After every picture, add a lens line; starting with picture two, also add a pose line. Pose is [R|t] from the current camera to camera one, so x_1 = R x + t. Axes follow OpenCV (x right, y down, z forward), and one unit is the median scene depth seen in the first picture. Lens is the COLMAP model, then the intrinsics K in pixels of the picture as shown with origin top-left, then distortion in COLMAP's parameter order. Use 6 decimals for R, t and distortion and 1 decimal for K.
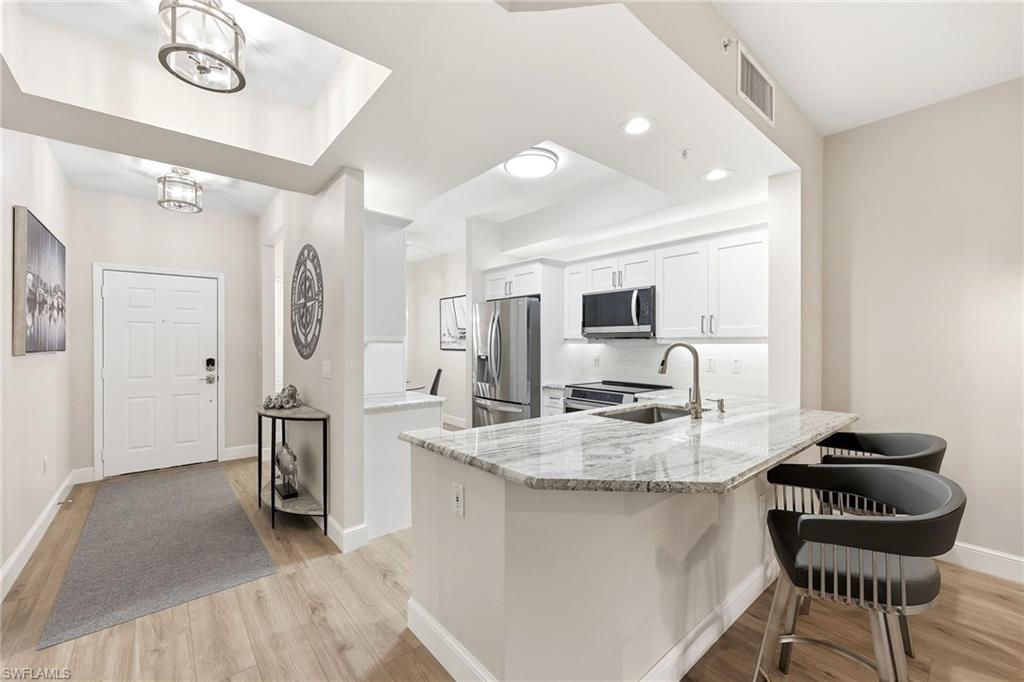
lens RADIAL K [[414.0, 0, 512.0], [0, 414.0, 341.0], [0, 0, 1]] dist [0.000103, -0.000048]
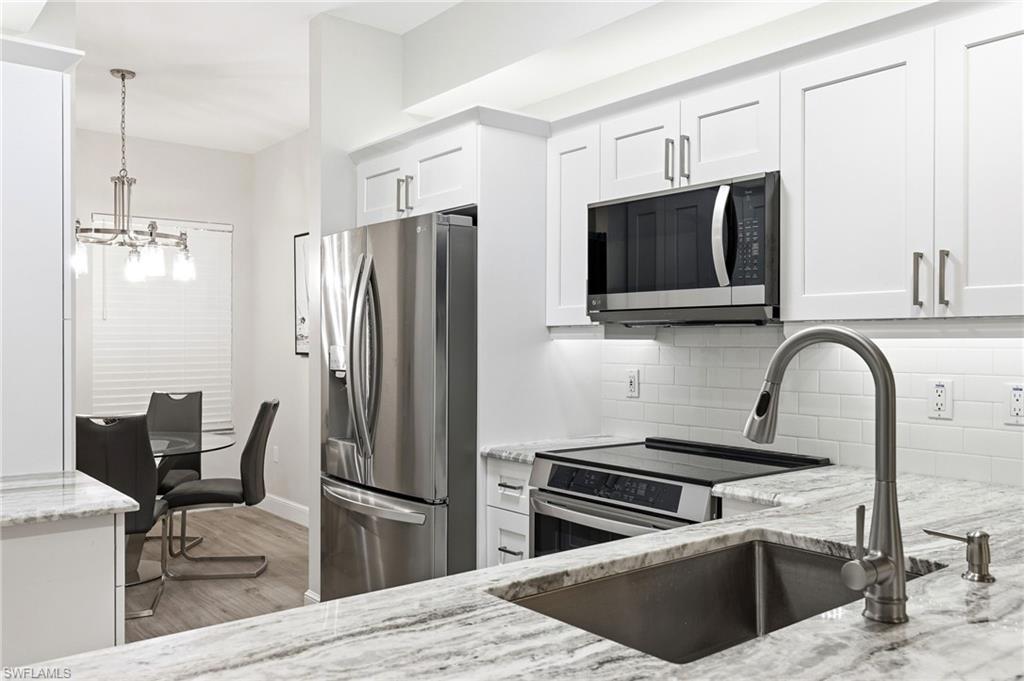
lens RADIAL K [[831.7, 0, 512.0], [0, 831.7, 340.5], [0, 0, 1]] dist [0.008233, -0.000551]
pose [[0.999642, 0.001773, -0.026689, 0.137608], [-0.001720, 0.999996, 0.002031, 0.007274], [0.026693, -0.001985, 0.999642, 0.289137]]
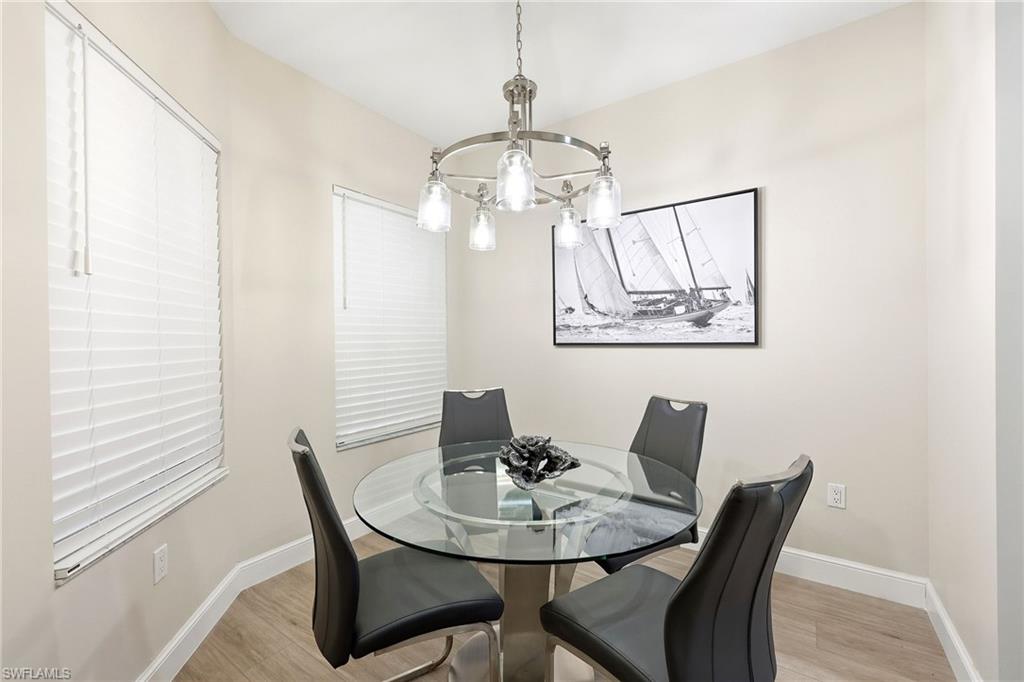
lens RADIAL K [[431.1, 0, 512.0], [0, 431.1, 341.0], [0, 0, 1]] dist [-0.000237, -0.000008]
pose [[0.963214, -0.009963, 0.268549, -0.607624], [0.008147, 0.999936, 0.007877, 0.023047], [-0.268611, -0.005399, 0.963234, 1.090847]]
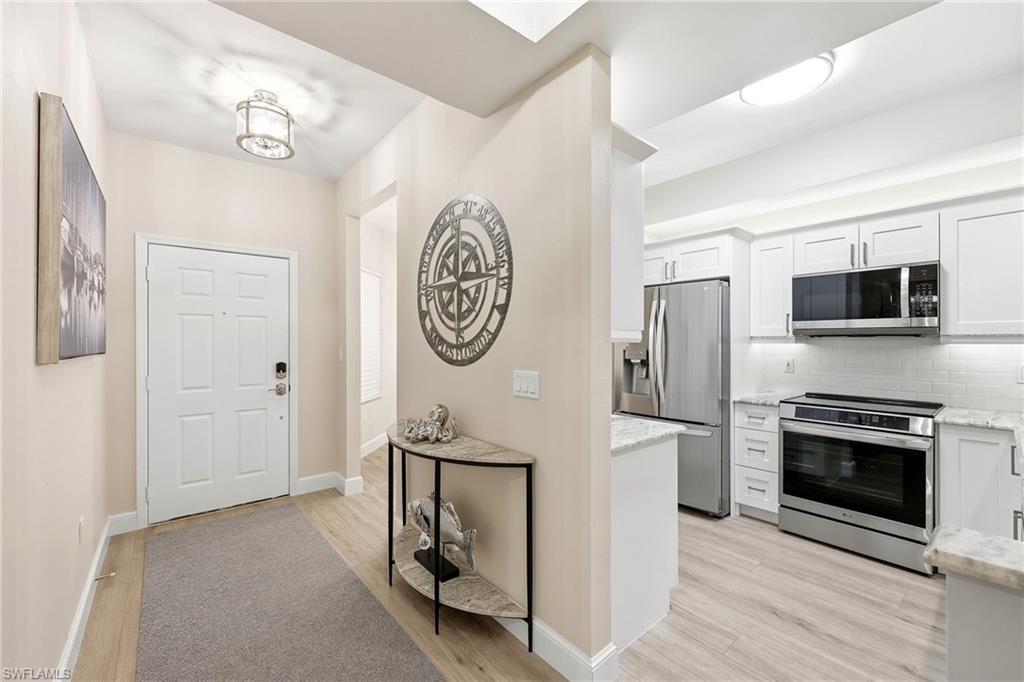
lens RADIAL K [[414.7, 0, 512.0], [0, 414.7, 341.0], [0, 0, 1]] dist [-0.000895, 0.000000]
pose [[0.999970, 0.000541, -0.007745, -0.363424], [-0.000536, 1.000000, 0.000611, 0.002117], [0.007745, -0.000606, 0.999970, 0.289766]]
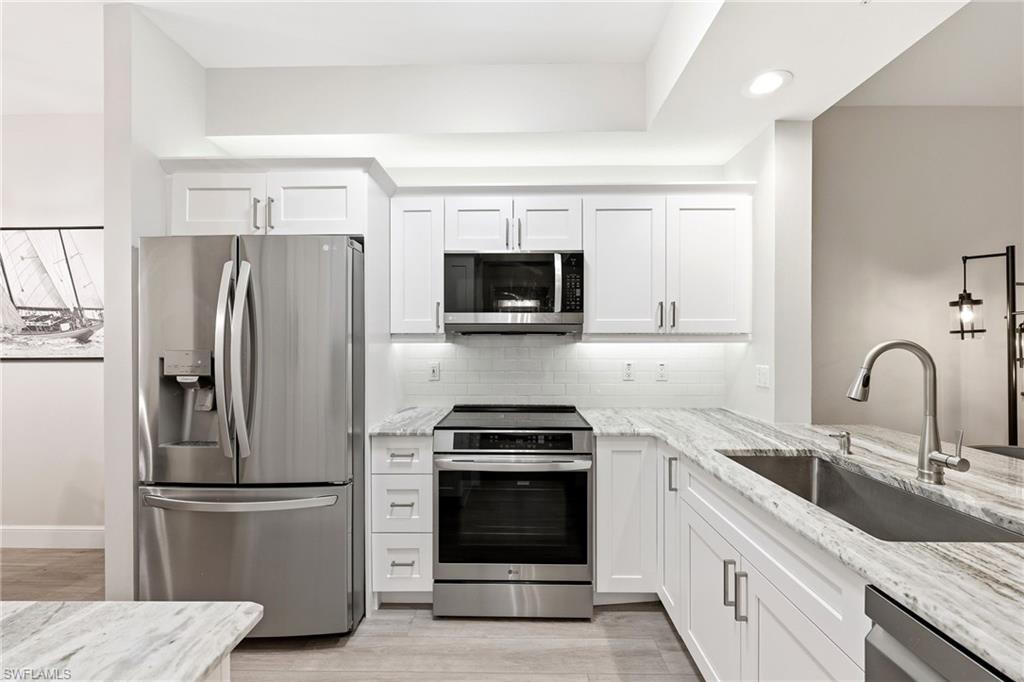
lens RADIAL K [[414.0, 0, 512.0], [0, 414.0, 341.0], [0, 0, 1]] dist [0.000103, -0.000048]
pose [[0.661707, -0.001023, 0.749762, -0.196870], [-0.001216, 0.999996, 0.002437, 0.002739], [-0.749762, -0.002525, 0.661703, 0.649171]]
